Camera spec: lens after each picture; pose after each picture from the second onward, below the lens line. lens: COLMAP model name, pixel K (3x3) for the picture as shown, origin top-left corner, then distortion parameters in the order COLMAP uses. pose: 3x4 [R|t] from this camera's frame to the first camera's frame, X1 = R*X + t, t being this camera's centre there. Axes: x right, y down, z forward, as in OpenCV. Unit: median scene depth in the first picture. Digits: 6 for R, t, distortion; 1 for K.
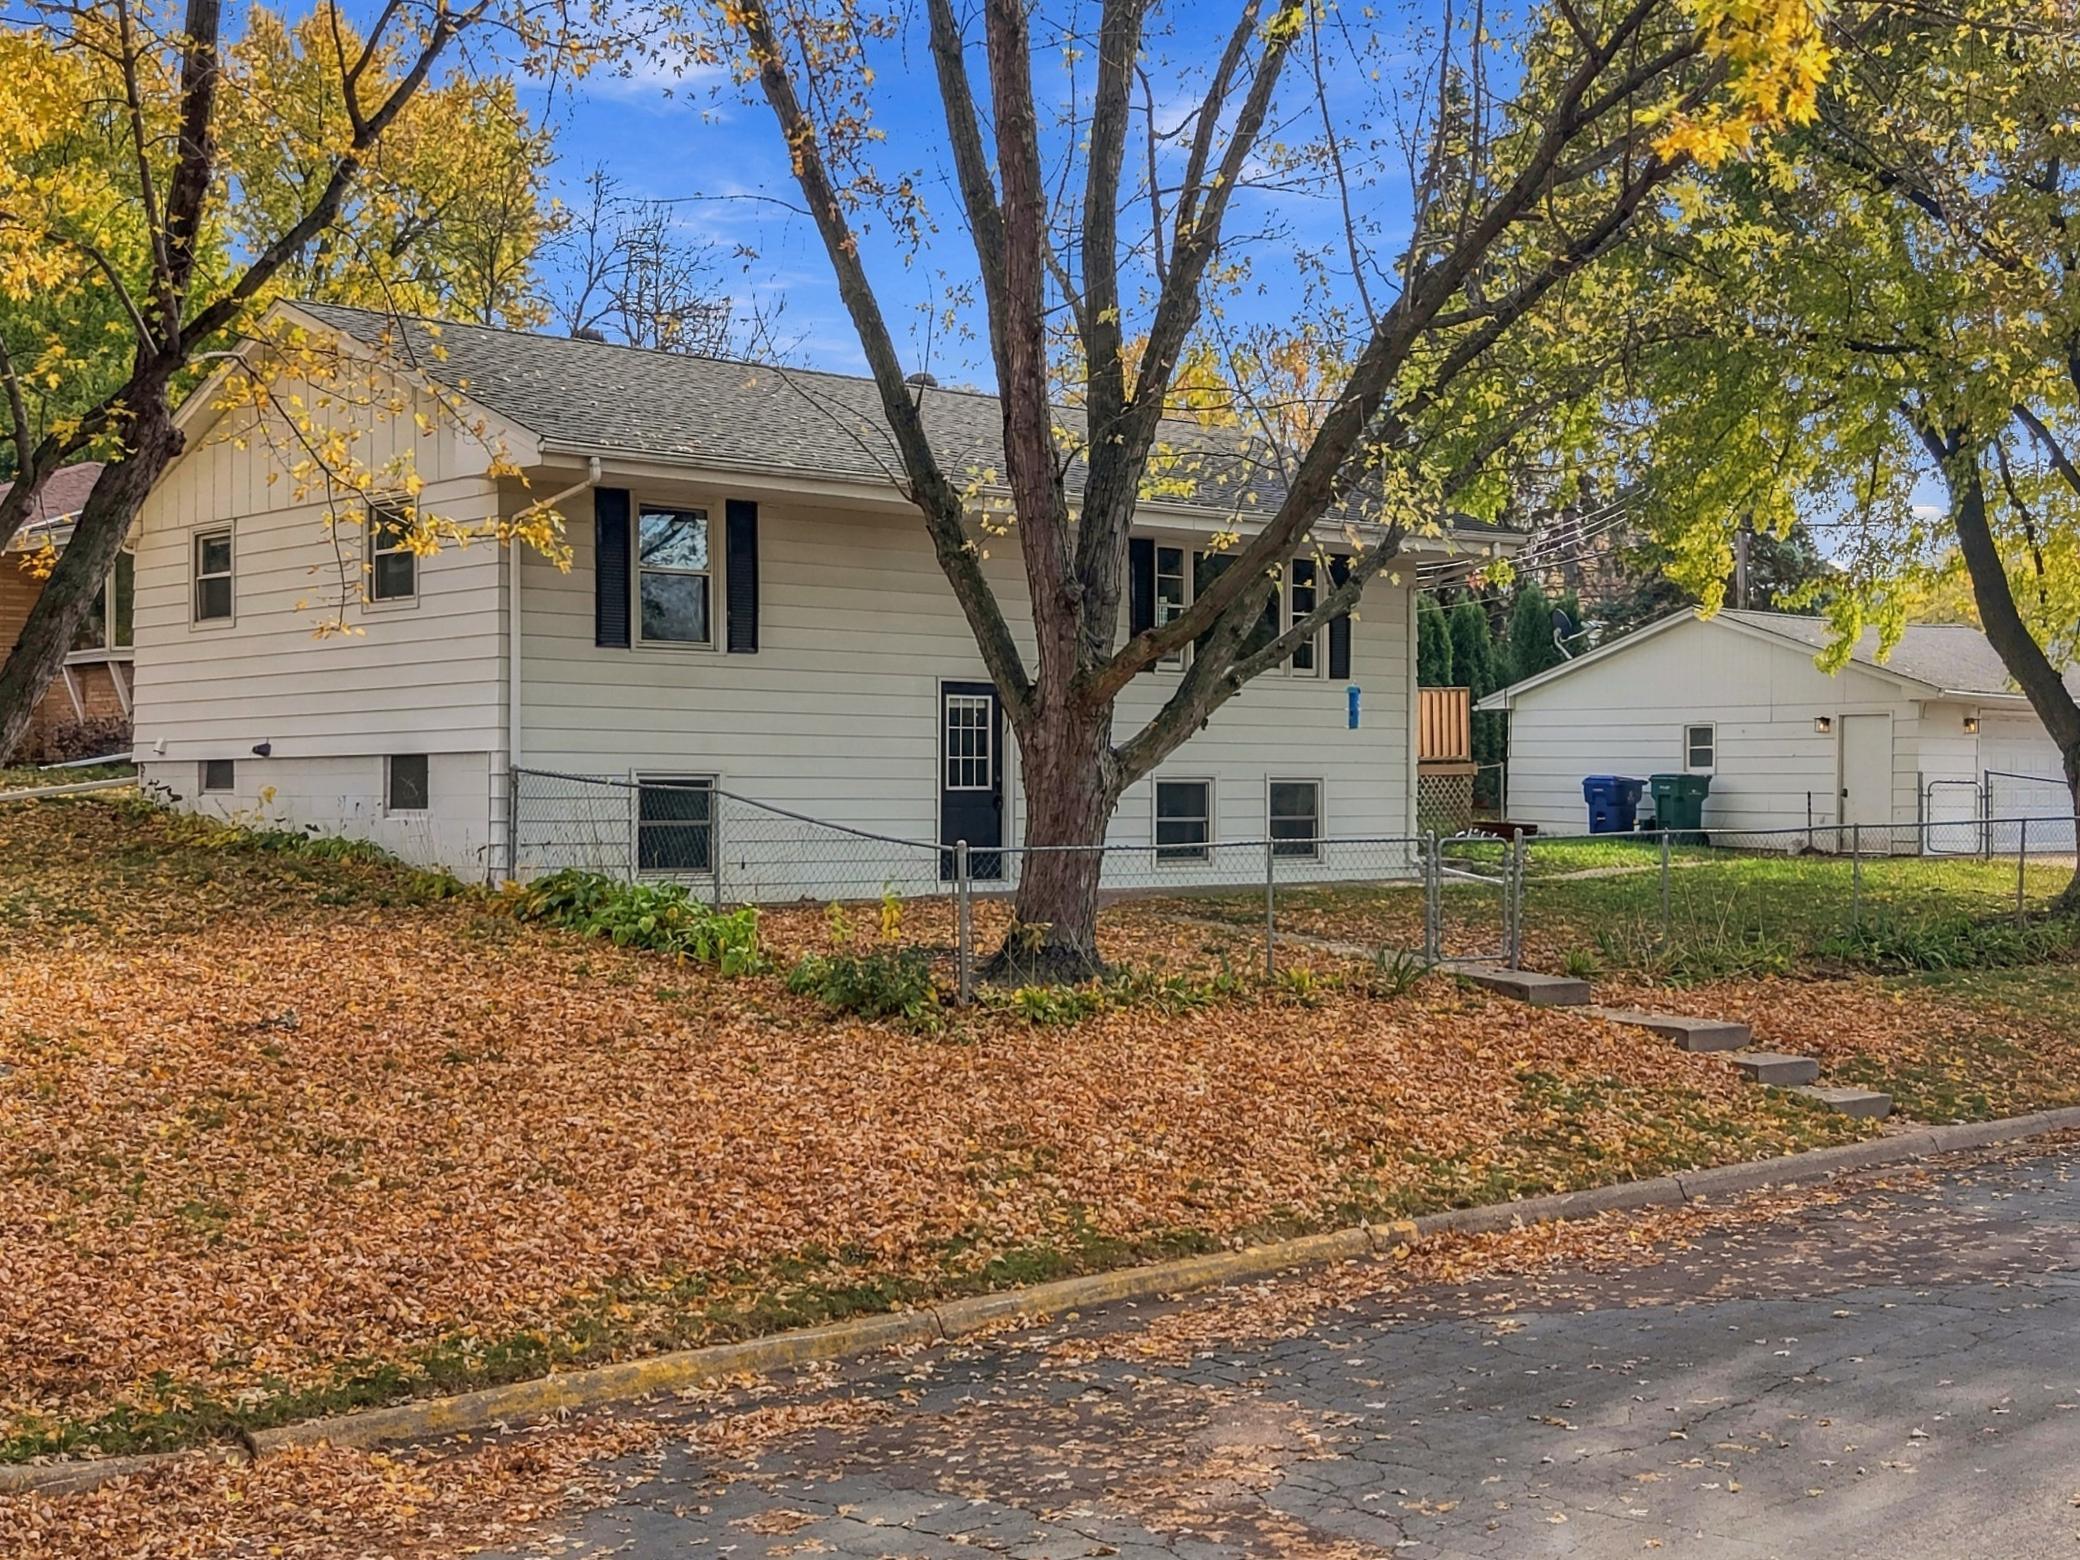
lens RADIAL K [[2472.9, 0, 1040.0], [0, 2472.9, 780.0], [0, 0, 1]] dist [-0.003696, -0.024565]
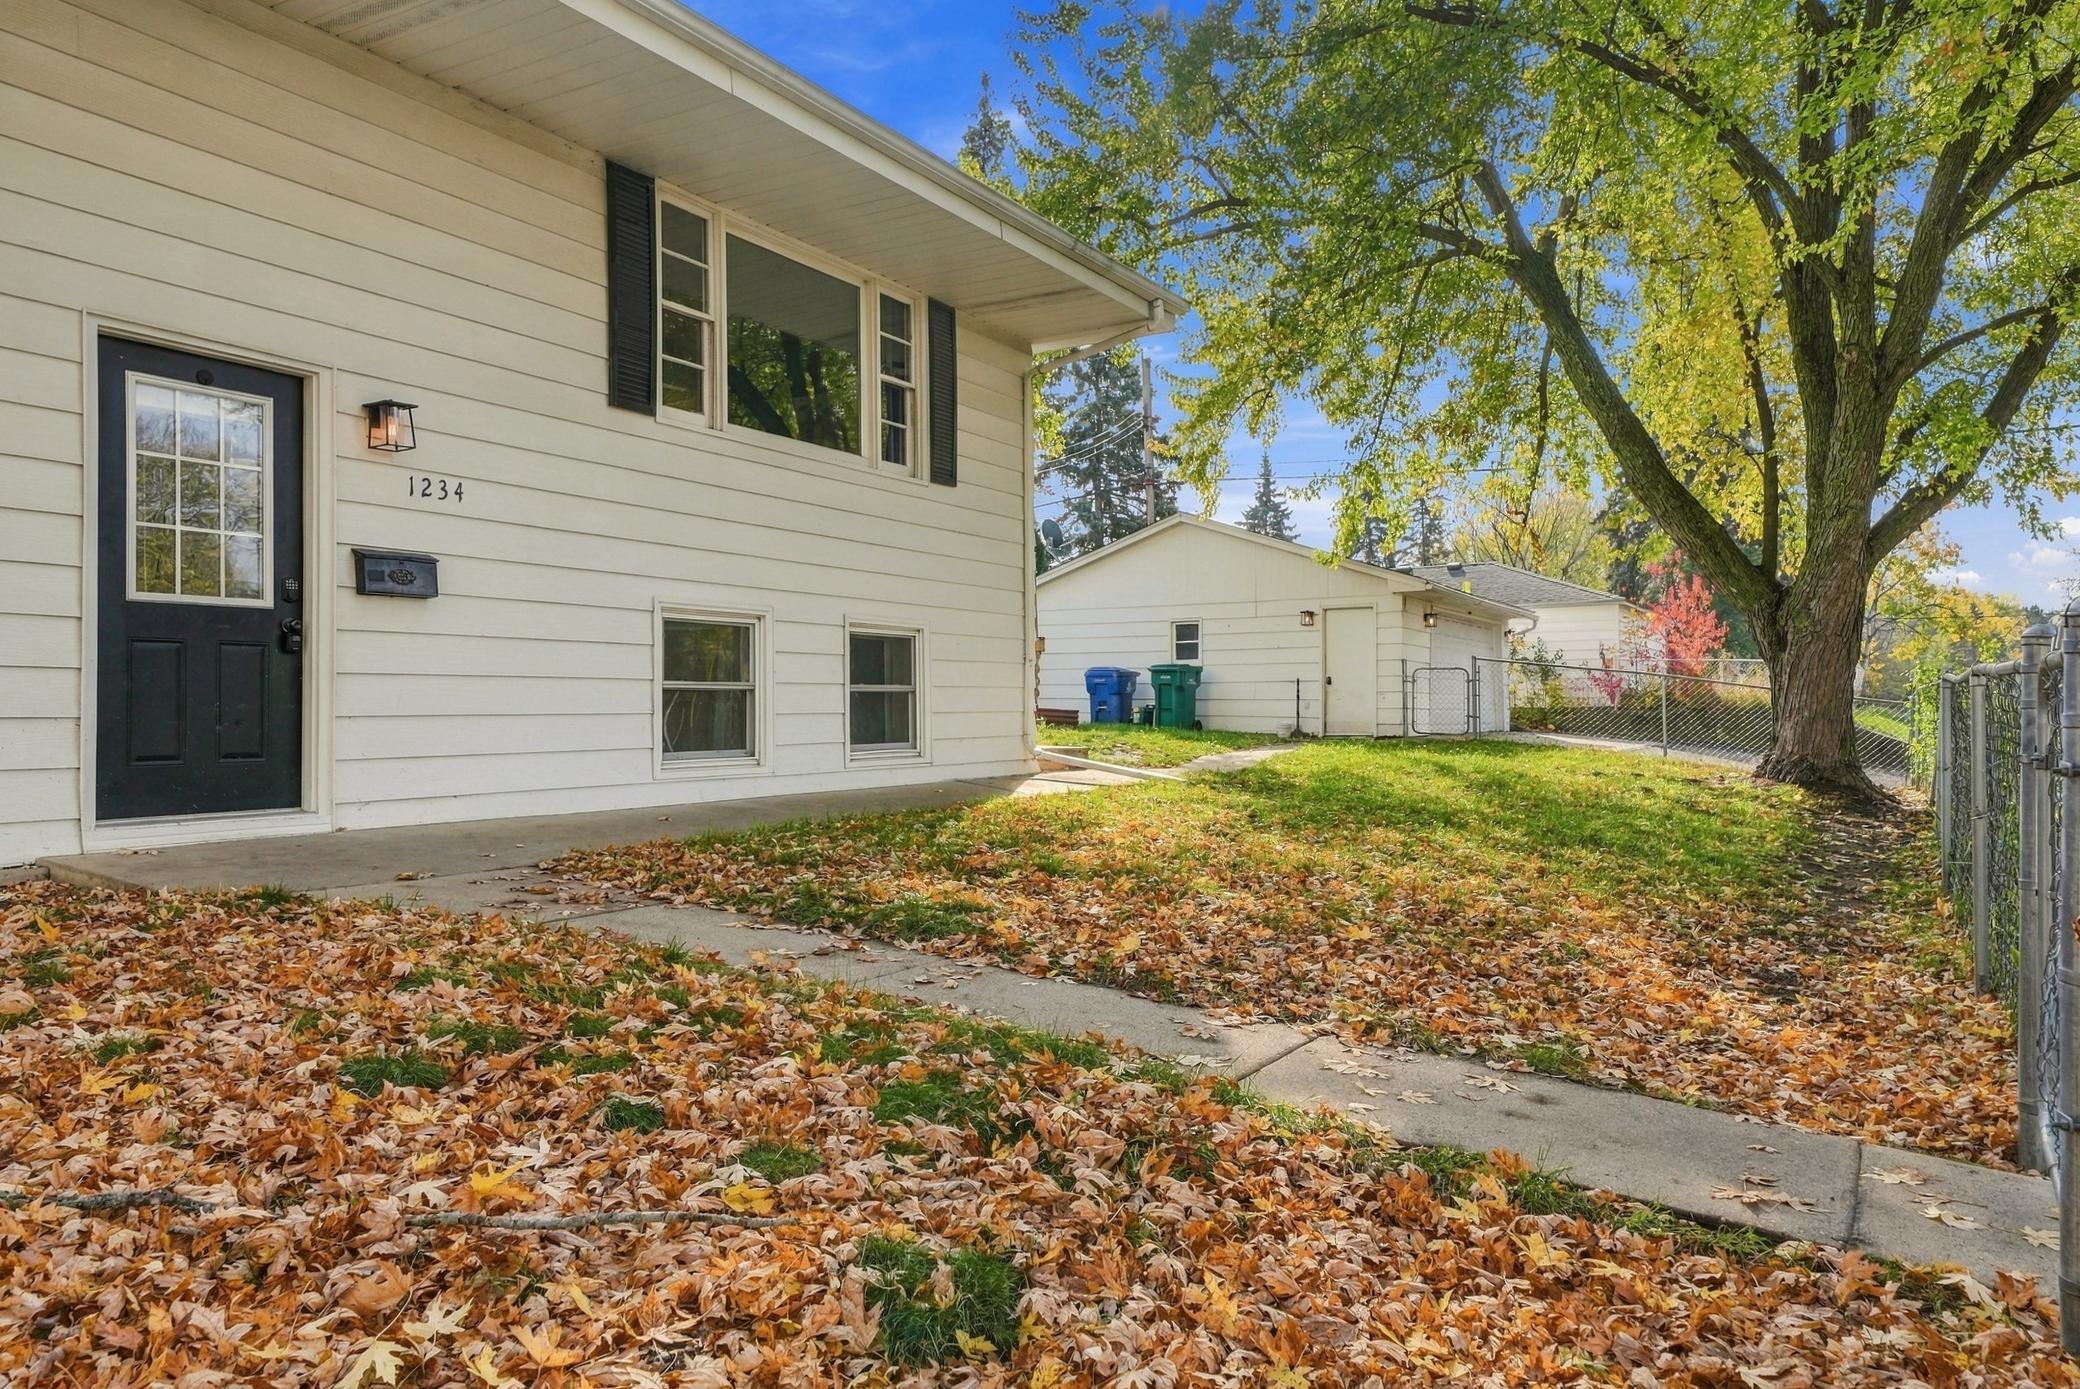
lens RADIAL K [[1298.0, 0, 1040.0], [0, 1298.0, 694.5], [0, 0, 1]] dist [0.003964, 0.001798]
pose [[0.949696, -0.005226, 0.313129, 0.025783], [0.008387, 0.999927, -0.008748, 0.015324], [-0.313061, 0.010934, 0.949670, 0.495192]]
